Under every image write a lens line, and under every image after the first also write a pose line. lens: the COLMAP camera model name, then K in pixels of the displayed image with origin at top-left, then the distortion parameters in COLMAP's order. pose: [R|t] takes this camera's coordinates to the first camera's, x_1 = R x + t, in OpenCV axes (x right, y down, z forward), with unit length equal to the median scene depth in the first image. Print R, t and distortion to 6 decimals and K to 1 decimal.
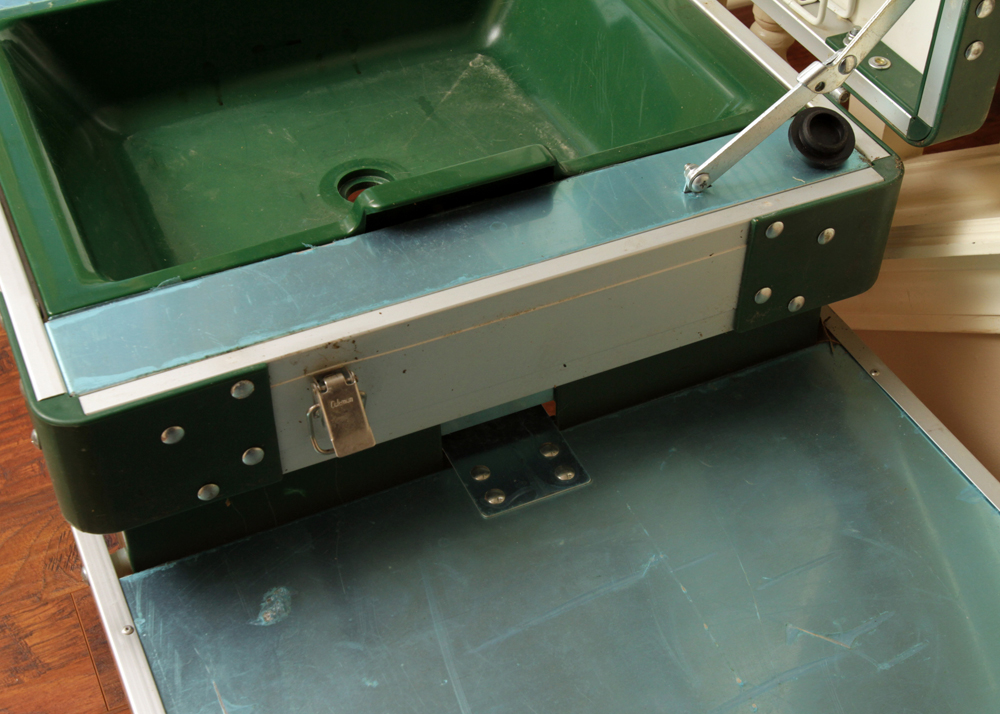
lens RADIAL K [[1476.9, 0, 500.0], [0, 1476.9, 357.0], [0, 0, 1]] dist [-0.094094, 0.043232]
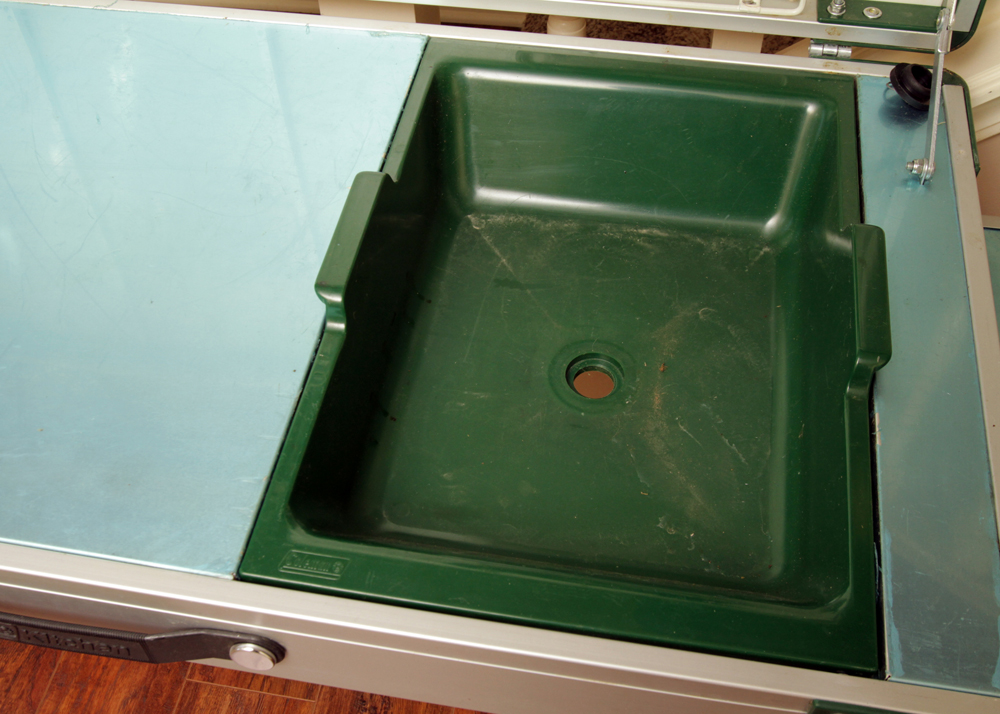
lens RADIAL K [[1119.8, 0, 500.0], [0, 1119.8, 357.0], [0, 0, 1]] dist [0.005258, -0.558523]
pose [[0.577365, -0.647063, 0.497954, -0.752834], [0.580025, 0.754281, 0.307621, -0.600032], [-0.574648, 0.111216, 0.810809, 0.632529]]
